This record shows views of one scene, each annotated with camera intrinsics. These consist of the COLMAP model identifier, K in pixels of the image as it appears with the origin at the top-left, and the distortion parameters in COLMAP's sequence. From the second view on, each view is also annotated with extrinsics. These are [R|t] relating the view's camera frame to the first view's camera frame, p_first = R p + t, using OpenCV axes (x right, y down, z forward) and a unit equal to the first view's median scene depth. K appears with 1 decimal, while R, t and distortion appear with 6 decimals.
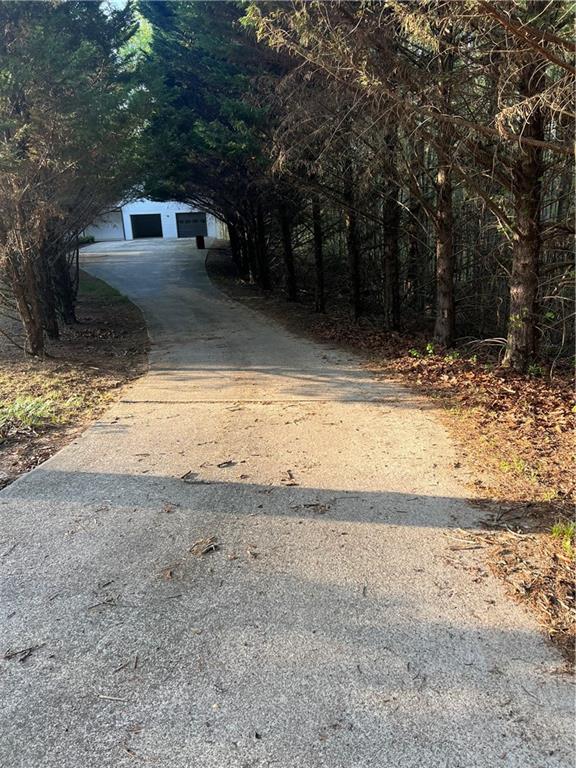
lens RADIAL K [[574.4, 0, 288.0], [0, 574.4, 384.0], [0, 0, 1]] dist [0.003962, 0.000731]
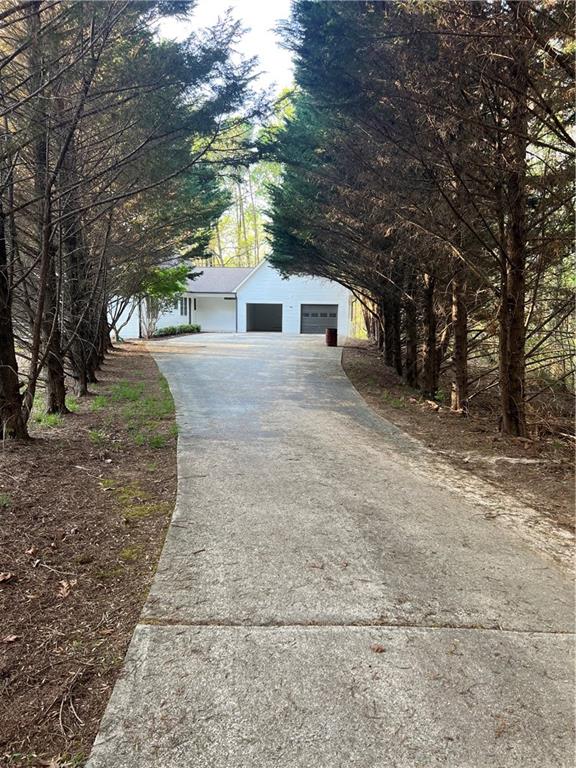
lens RADIAL K [[574.4, 0, 288.0], [0, 574.4, 384.0], [0, 0, 1]] dist [0.003962, 0.000731]
pose [[0.978506, 0.072826, -0.192931, -0.060932], [-0.106596, 0.979506, -0.170898, -0.057909], [0.176531, 0.187791, 0.966215, 0.293321]]
